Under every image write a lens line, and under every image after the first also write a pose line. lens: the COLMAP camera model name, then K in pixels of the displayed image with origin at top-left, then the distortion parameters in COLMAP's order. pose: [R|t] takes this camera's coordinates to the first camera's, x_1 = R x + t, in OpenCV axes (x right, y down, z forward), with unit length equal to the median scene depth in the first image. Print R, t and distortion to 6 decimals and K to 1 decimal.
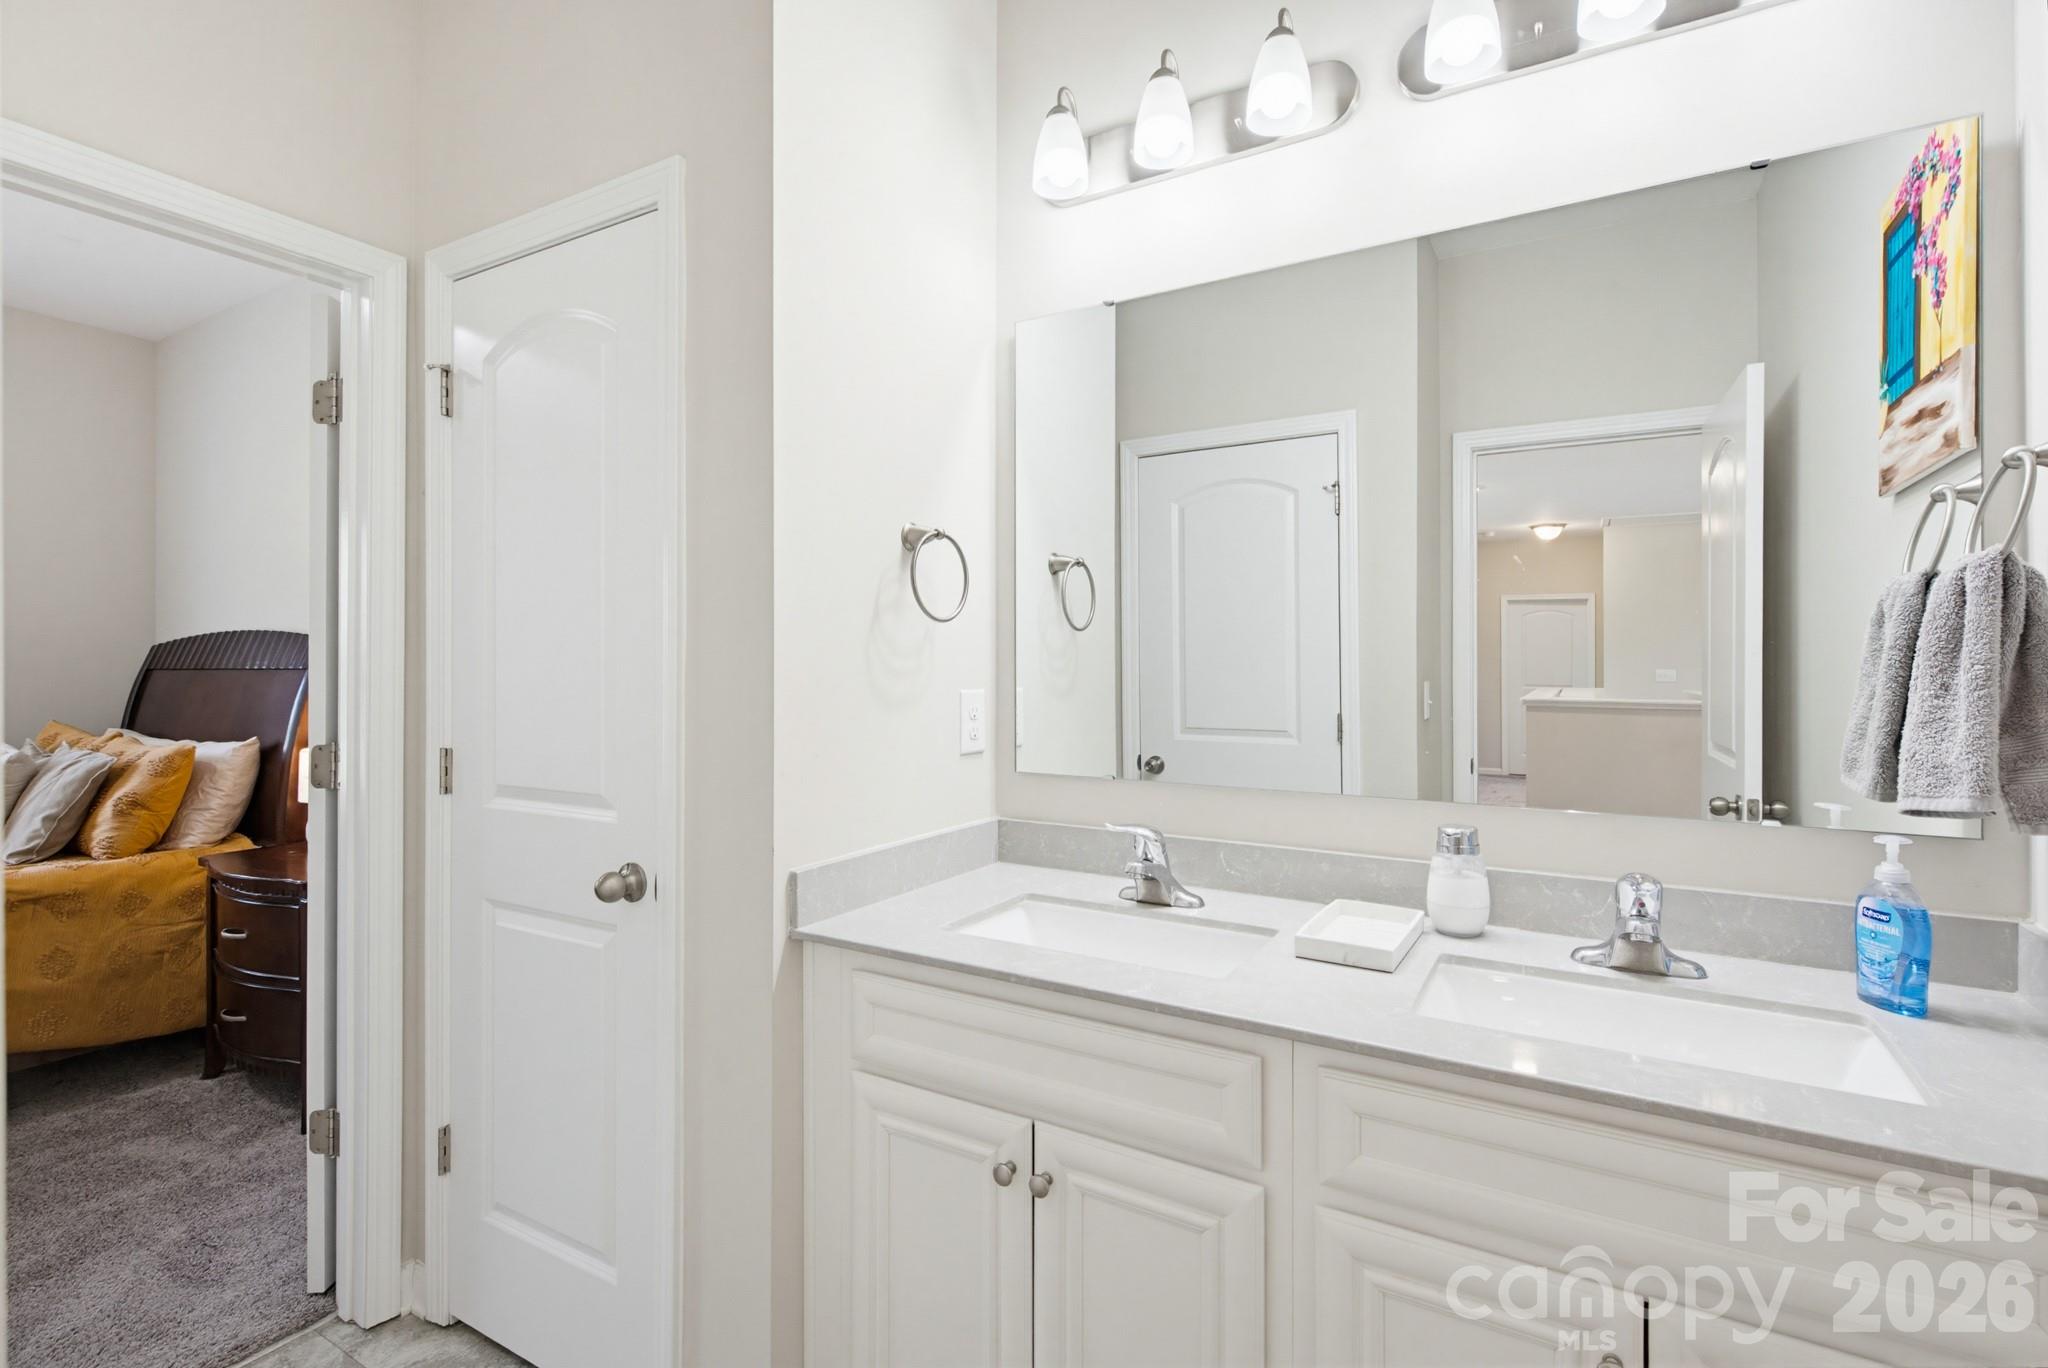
lens RADIAL K [[936.6, 0, 1024.0], [0, 936.6, 684.0], [0, 0, 1]] dist [0.001700, 0.000290]
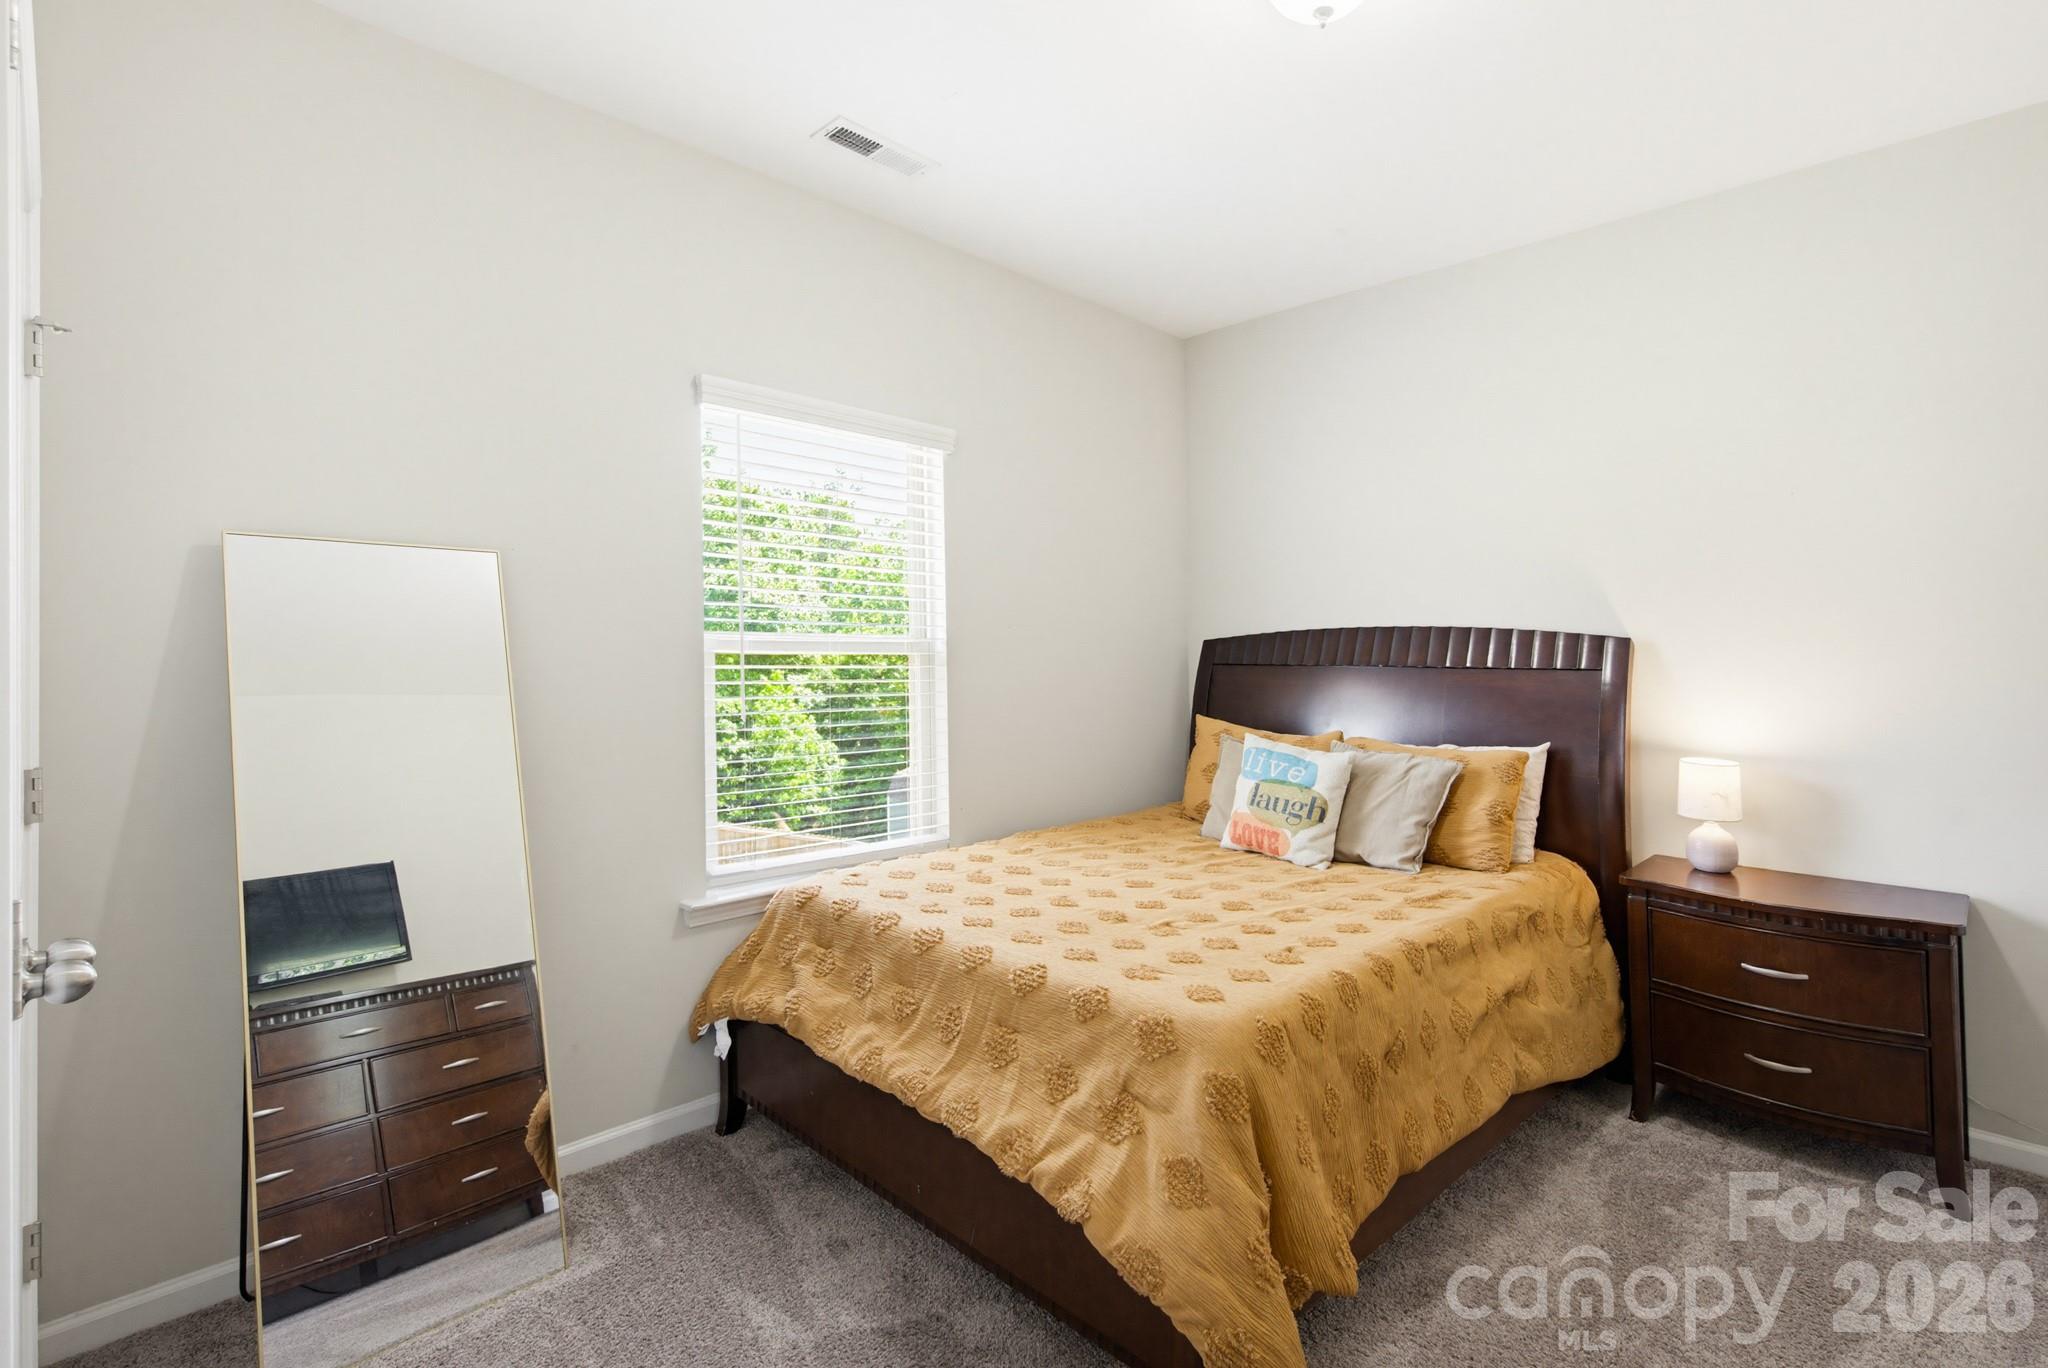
lens RADIAL K [[936.6, 0, 1024.0], [0, 936.6, 684.0], [0, 0, 1]] dist [0.001700, 0.000290]
pose [[0.964259, 0.006703, -0.264876, -1.172036], [-0.004628, 0.999954, 0.008456, -0.006885], [0.264920, -0.006928, 0.964245, -0.030555]]
